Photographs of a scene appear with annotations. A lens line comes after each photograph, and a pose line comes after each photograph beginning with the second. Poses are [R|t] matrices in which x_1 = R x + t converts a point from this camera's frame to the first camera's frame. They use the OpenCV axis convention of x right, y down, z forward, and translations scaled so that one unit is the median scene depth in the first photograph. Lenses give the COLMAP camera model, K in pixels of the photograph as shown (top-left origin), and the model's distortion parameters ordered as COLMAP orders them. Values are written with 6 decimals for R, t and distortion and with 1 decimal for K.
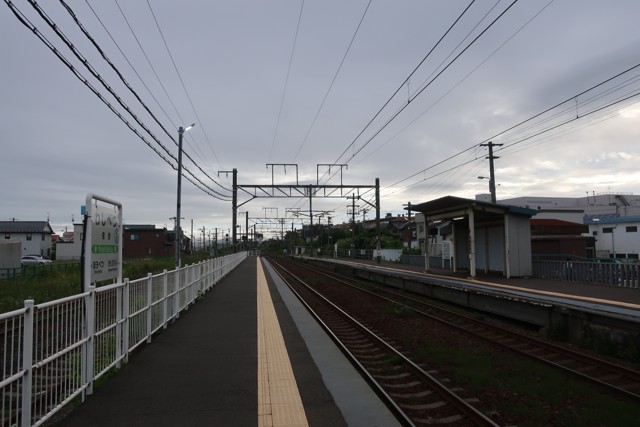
lens RADIAL K [[502.7, 0, 320.0], [0, 502.7, 213.5], [0, 0, 1]] dist [-0.001635, -0.003502]
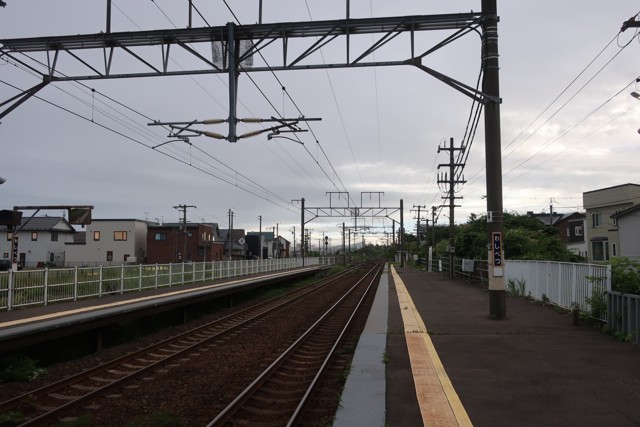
lens RADIAL K [[502.7, 0, 320.0], [0, 502.7, 213.5], [0, 0, 1]] dist [-0.001635, -0.003502]
pose [[0.966679, -0.012060, -0.255706, 0.097009], [0.009354, 0.999887, -0.011796, 0.049644], [0.255819, 0.009011, 0.966683, 0.743558]]
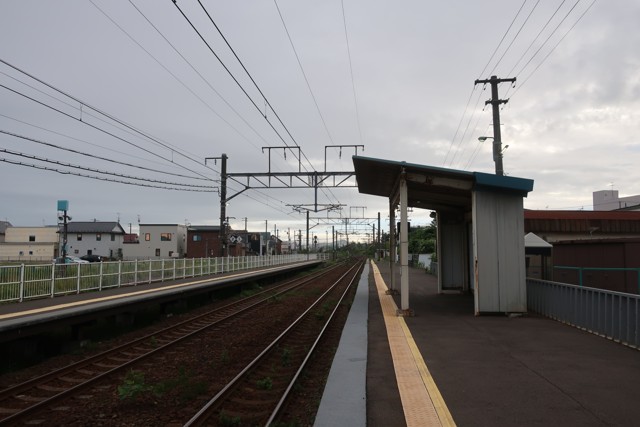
lens RADIAL K [[502.7, 0, 320.0], [0, 502.7, 213.5], [0, 0, 1]] dist [-0.001635, -0.003502]
pose [[0.975476, -0.004626, -0.220057, 0.161664], [0.003360, 0.999976, -0.006128, 0.013730], [0.220080, 0.005238, 0.975468, 0.226771]]
